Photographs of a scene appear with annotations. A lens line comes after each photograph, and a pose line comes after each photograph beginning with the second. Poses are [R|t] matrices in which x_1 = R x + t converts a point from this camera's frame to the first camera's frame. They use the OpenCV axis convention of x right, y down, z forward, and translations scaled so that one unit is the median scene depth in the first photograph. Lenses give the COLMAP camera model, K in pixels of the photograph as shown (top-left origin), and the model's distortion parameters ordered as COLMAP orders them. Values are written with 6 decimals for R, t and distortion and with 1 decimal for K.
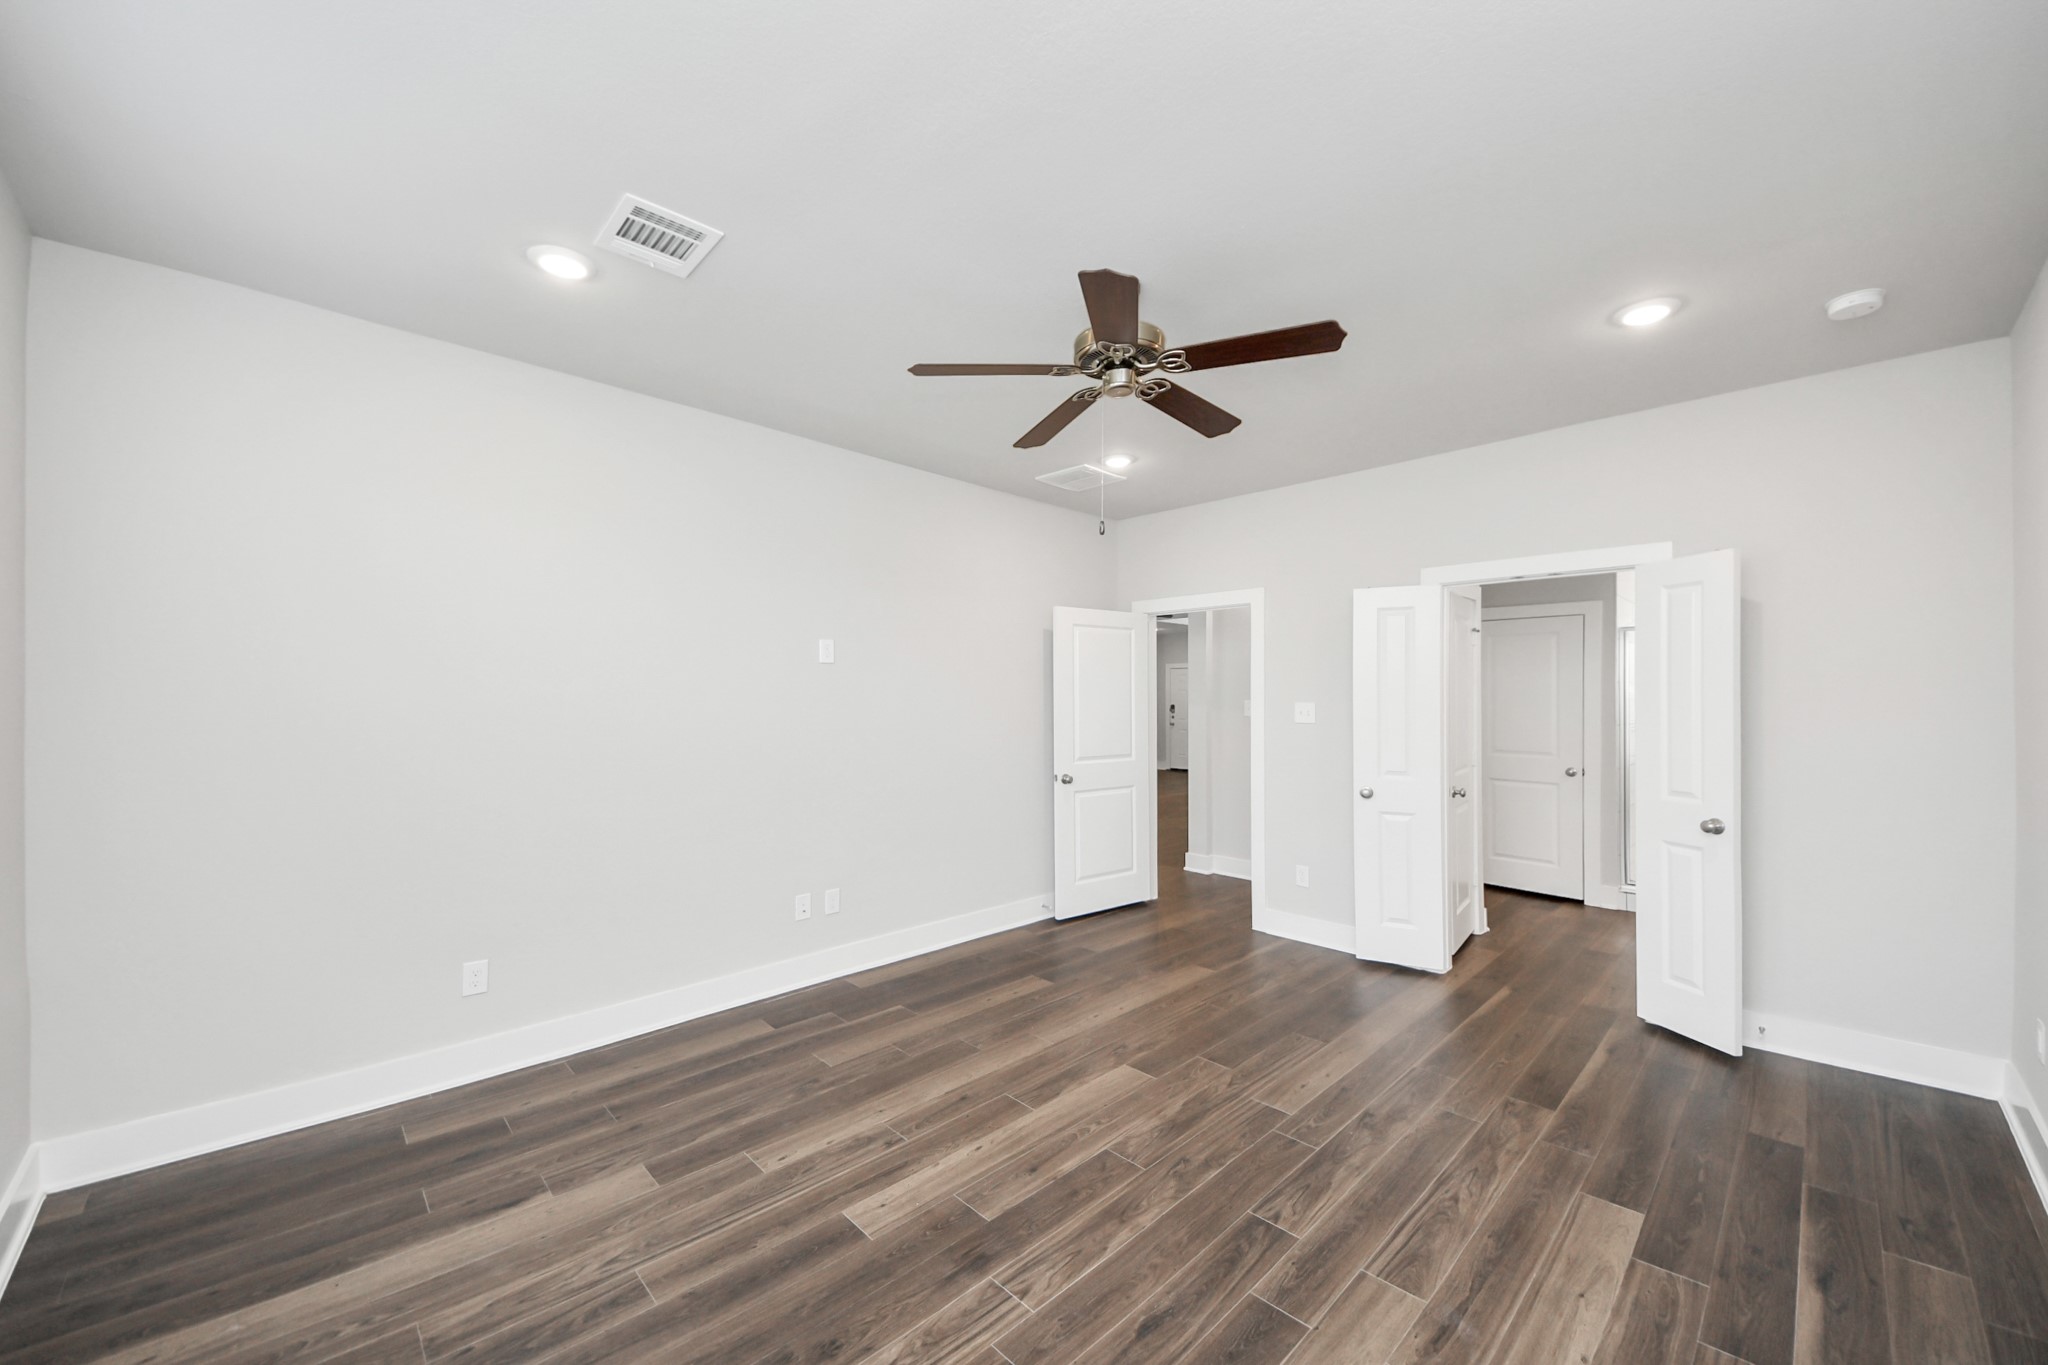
lens RADIAL K [[792.3, 0, 1014.9], [0, 792.3, 685.6], [0, 0, 1]] dist [-0.014761, -0.000406]
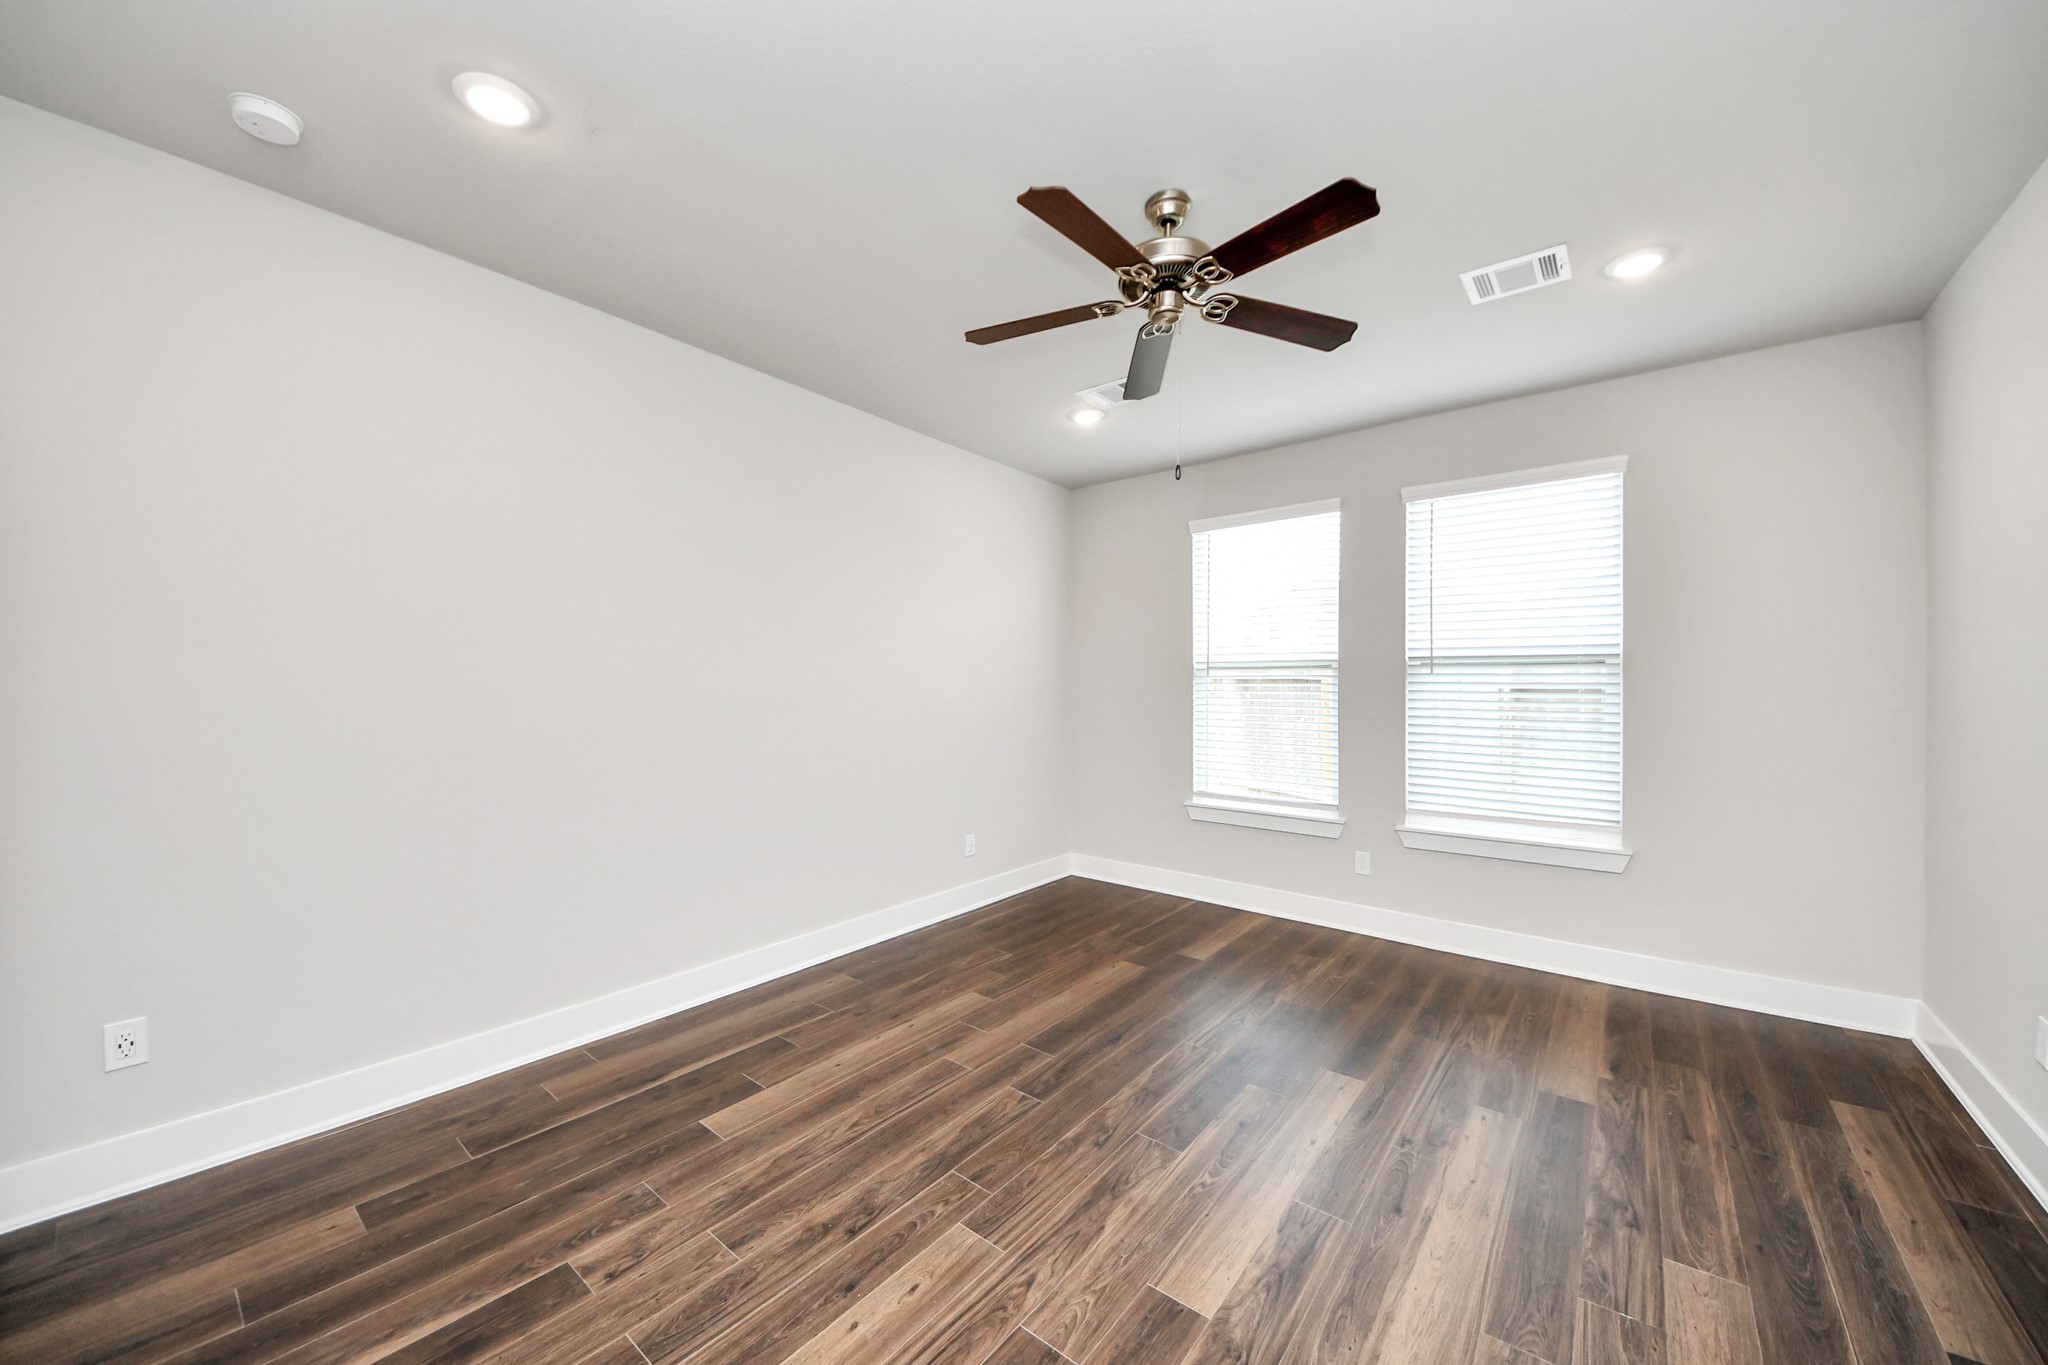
lens RADIAL K [[769.9, 0, 1015.8], [0, 769.9, 654.8], [0, 0, 1]] dist [-0.023275, -0.000250]
pose [[-0.992505, -0.008371, -0.121914, 0.441721], [-0.000488, 0.997915, -0.064544, 0.065465], [0.122200, -0.064001, -0.990440, 1.980101]]
